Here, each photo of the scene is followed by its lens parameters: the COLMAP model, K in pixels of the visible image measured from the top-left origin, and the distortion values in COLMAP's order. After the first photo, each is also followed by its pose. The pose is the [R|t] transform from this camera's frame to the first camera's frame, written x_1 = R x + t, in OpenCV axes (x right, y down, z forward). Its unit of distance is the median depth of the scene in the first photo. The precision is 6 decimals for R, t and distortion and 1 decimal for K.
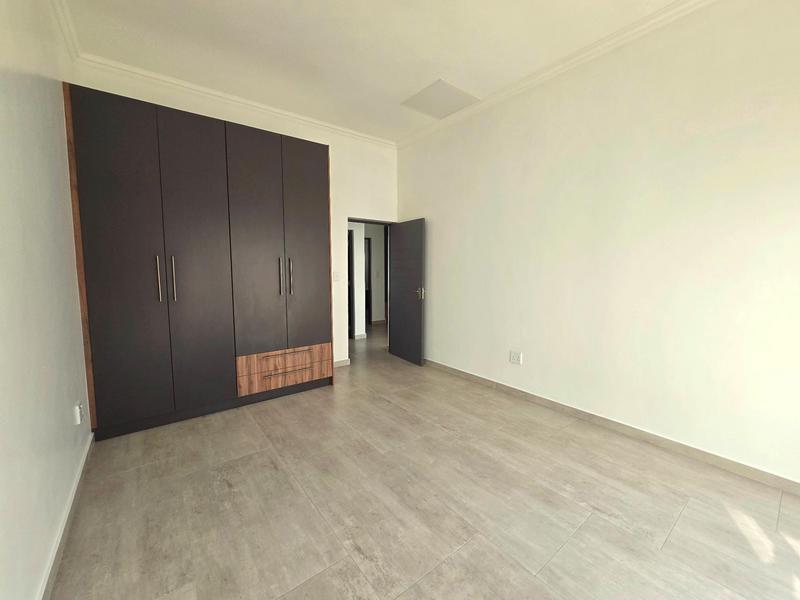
lens RADIAL K [[327.3, 0, 394.4], [0, 327.3, 288.2], [0, 0, 1]] dist [-0.001434, -0.000257]
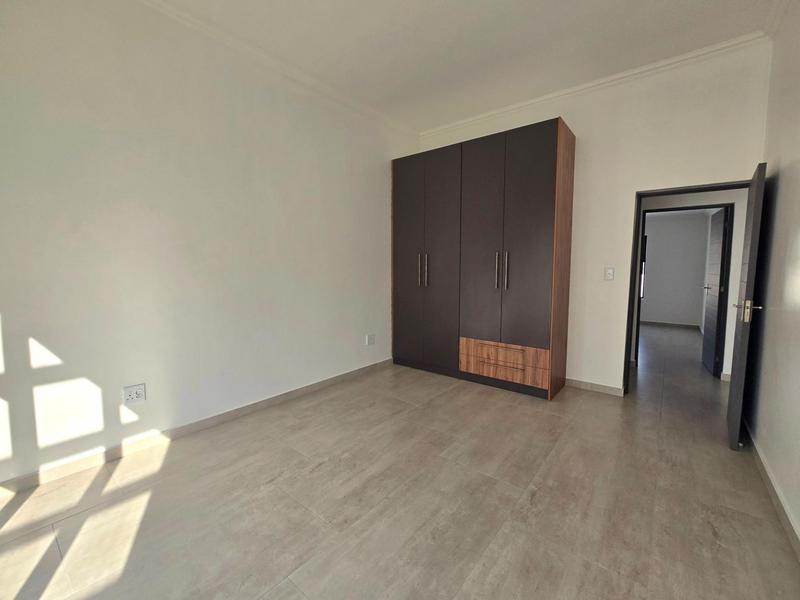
lens RADIAL K [[327.3, 0, 402.1], [0, 327.3, 300.4], [0, 0, 1]] dist [-0.001434, -0.000257]
pose [[0.256806, 0.108730, -0.960327, 0.638348], [-0.067547, 0.993241, 0.094394, -0.025808], [0.964100, 0.040626, 0.262414, 0.486165]]
